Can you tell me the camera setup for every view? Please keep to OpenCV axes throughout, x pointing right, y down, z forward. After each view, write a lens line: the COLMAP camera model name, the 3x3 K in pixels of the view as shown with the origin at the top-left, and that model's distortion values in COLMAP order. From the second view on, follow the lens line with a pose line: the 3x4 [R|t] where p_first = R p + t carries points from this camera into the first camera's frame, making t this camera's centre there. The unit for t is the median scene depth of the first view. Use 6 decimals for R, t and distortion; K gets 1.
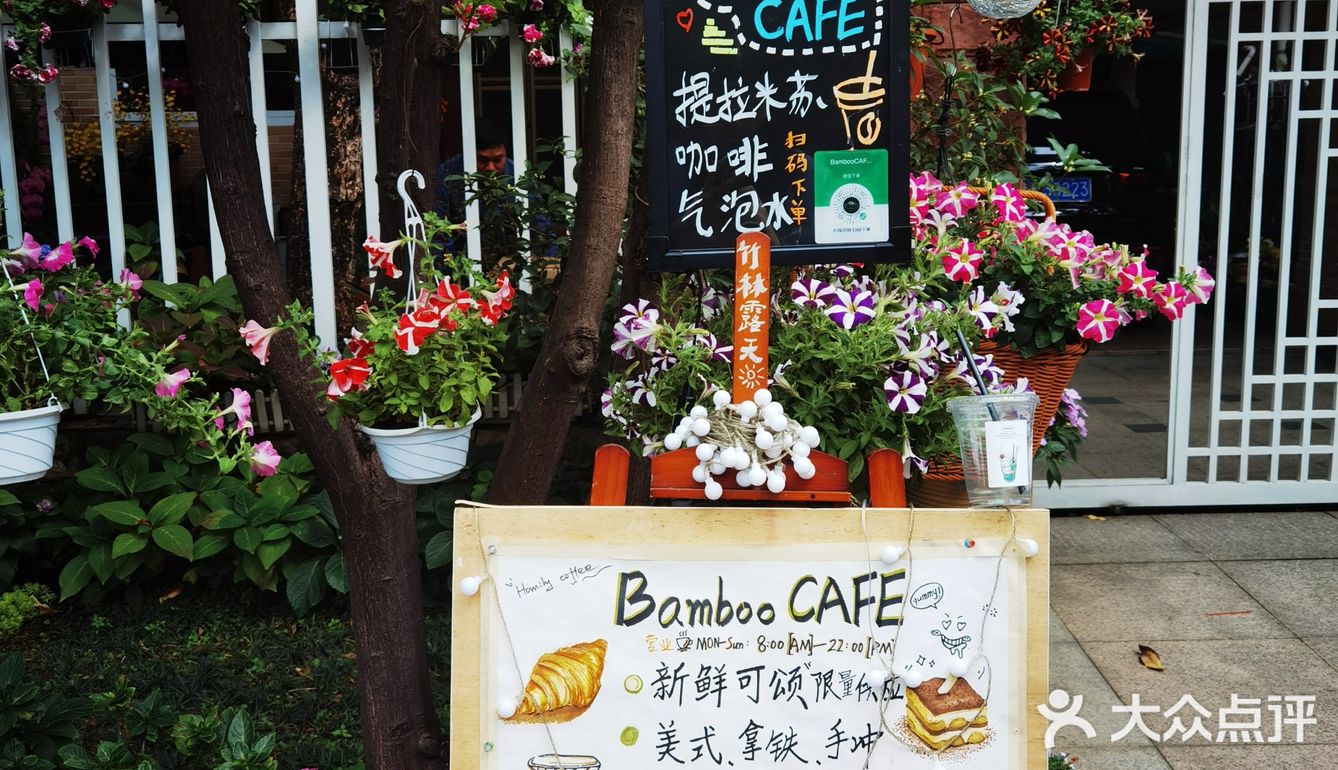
lens RADIAL K [[1149.1, 0, 669.0], [0, 1149.1, 385.0], [0, 0, 1]] dist [0.127540, -0.000187]
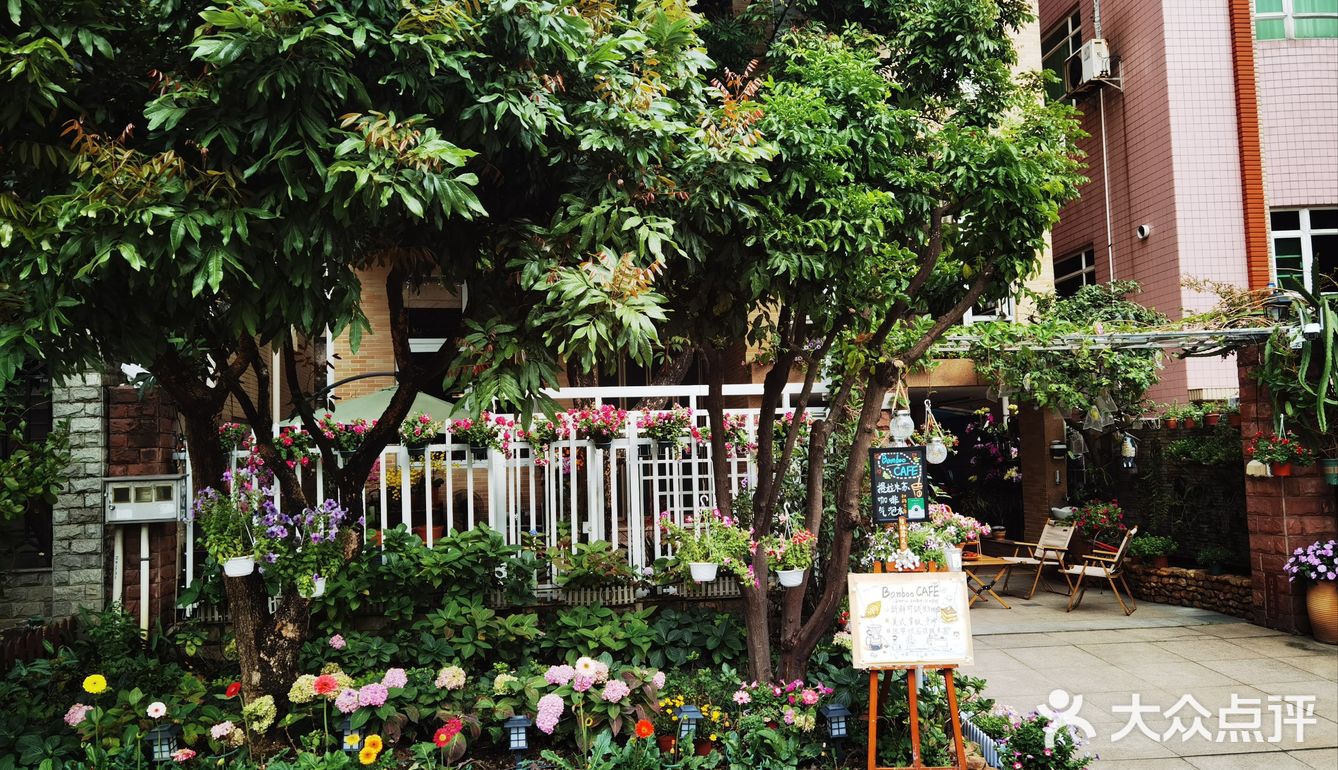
lens RADIAL K [[1149.1, 0, 669.0], [0, 1149.1, 385.0], [0, 0, 1]] dist [0.127540, -0.000187]
pose [[0.994395, -0.017537, 0.104265, -1.312840], [0.039329, 0.976736, -0.210806, 0.296374], [-0.098142, 0.213725, 0.971951, -3.537851]]
